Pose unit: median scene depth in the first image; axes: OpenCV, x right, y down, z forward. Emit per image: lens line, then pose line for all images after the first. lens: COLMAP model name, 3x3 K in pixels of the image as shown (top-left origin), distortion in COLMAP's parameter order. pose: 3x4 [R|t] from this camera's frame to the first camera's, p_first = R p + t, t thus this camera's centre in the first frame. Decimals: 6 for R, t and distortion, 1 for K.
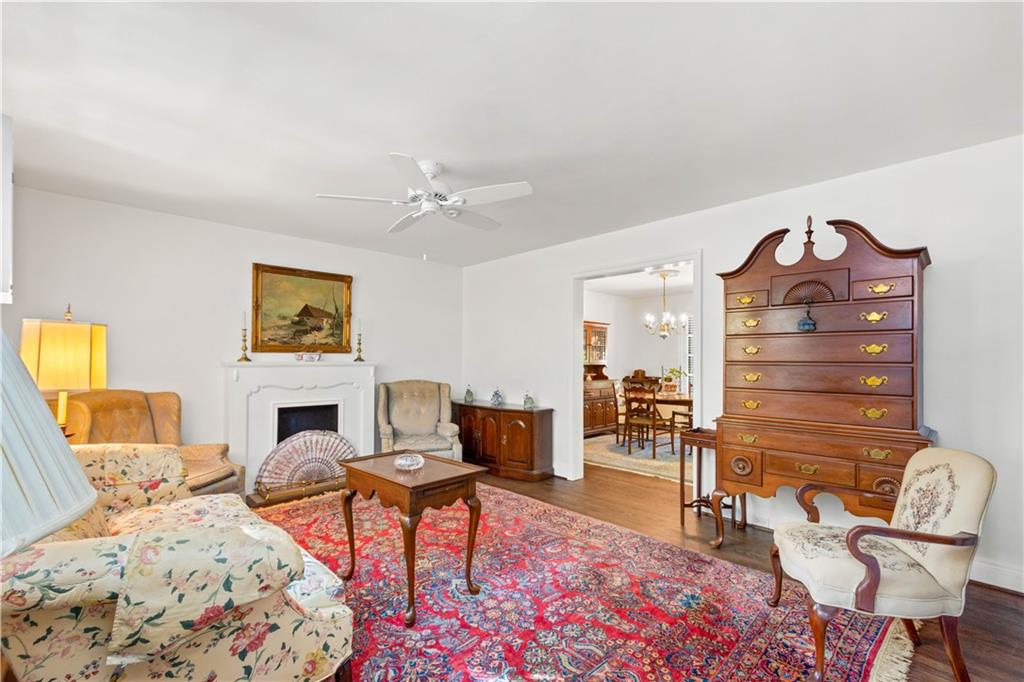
lens RADIAL K [[469.8, 0, 512.0], [0, 469.8, 352.3], [0, 0, 1]] dist [0.000005, -0.000138]
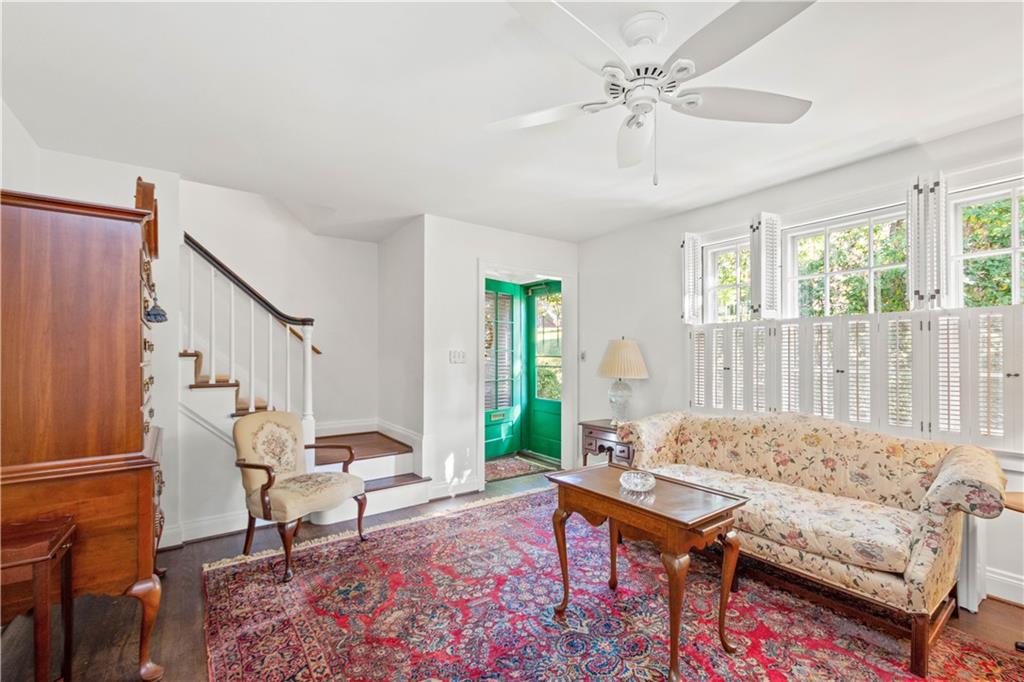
lens RADIAL K [[430.4, 0, 512.0], [0, 430.4, 341.0], [0, 0, 1]] dist [0.024872, -0.000007]
pose [[-0.989150, 0.002234, 0.146895, -0.064772], [-0.002380, 0.999509, -0.031232, 0.004441], [-0.146893, -0.031243, -0.988659, 1.064490]]
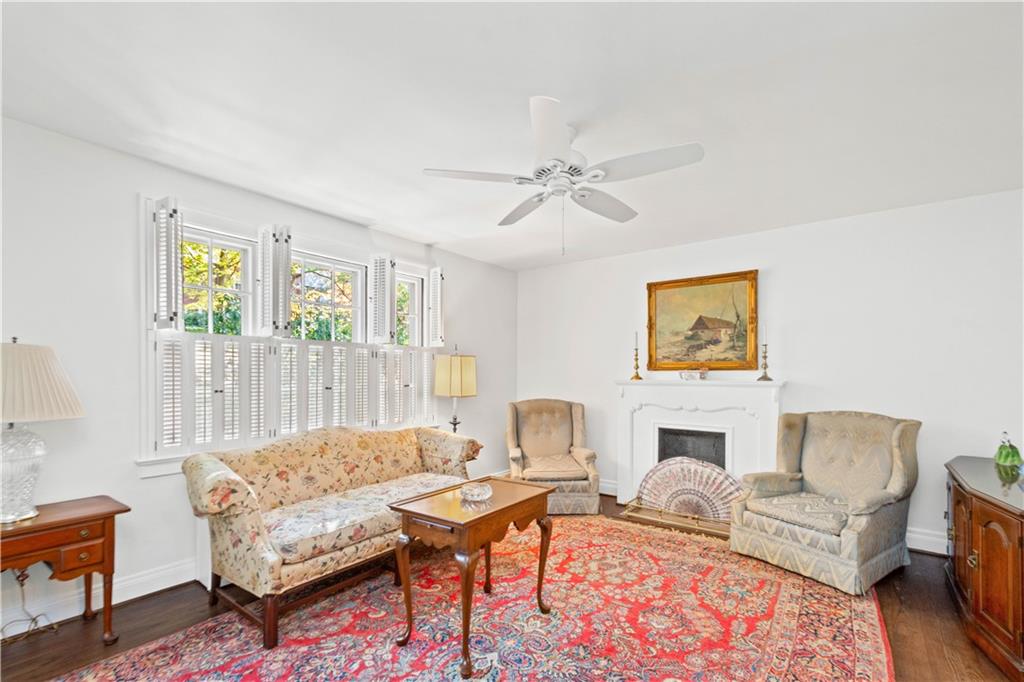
lens RADIAL K [[458.5, 0, 512.3], [0, 458.5, 374.1], [0, 0, 1]] dist [0.000321, -0.000144]
pose [[0.134399, -0.007519, -0.990899, 0.389164], [0.008398, 0.999944, -0.006449, 0.011305], [0.990892, -0.007455, 0.134454, 0.556382]]
